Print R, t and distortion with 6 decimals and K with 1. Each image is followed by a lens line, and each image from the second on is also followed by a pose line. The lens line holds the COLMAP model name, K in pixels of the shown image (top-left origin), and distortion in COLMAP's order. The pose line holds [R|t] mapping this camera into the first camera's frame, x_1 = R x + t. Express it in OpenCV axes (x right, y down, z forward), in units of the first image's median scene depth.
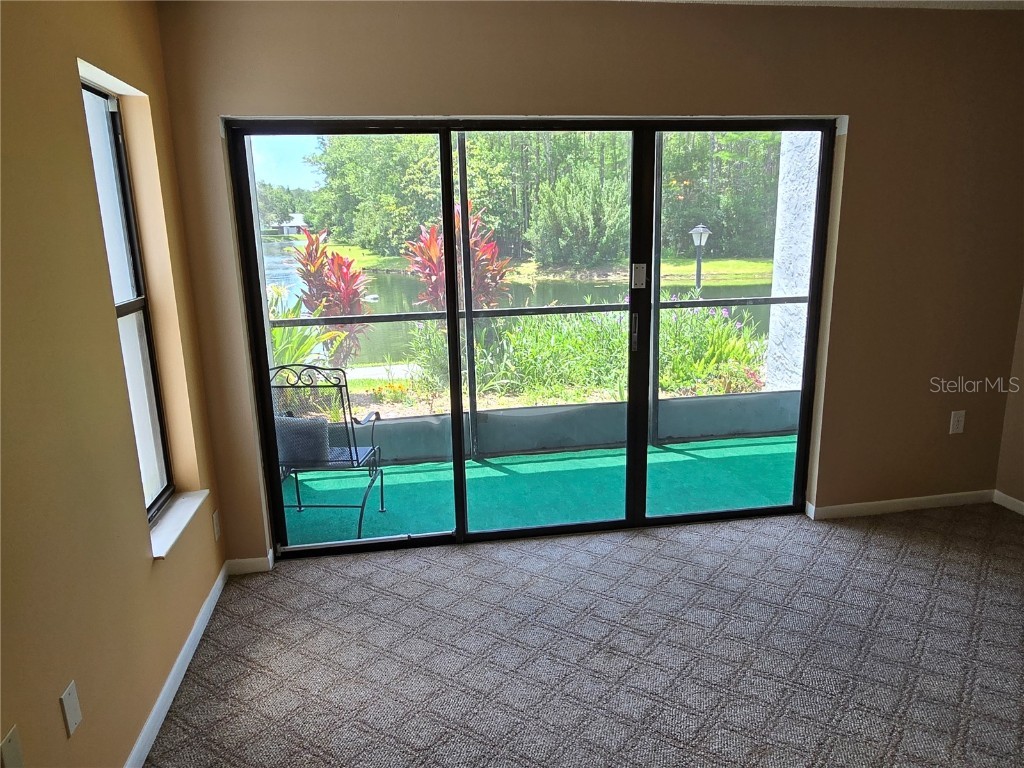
lens RADIAL K [[701.0, 0, 507.0], [0, 701.0, 384.6], [0, 0, 1]] dist [0.000824, 0.000727]
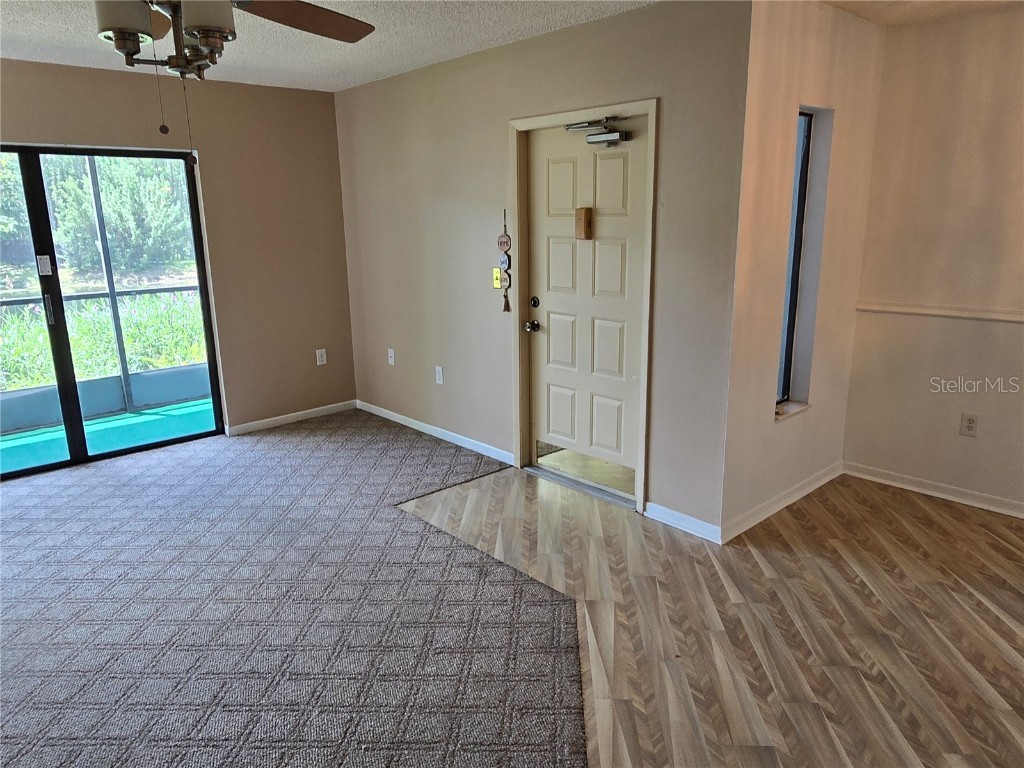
lens RADIAL K [[701.0, 0, 507.0], [0, 701.0, 384.6], [0, 0, 1]] dist [0.000824, 0.000727]
pose [[0.839257, -0.120682, 0.530174, 0.175597], [0.121472, 0.992029, 0.033524, 0.112416], [-0.529993, 0.036266, 0.847226, -0.490697]]
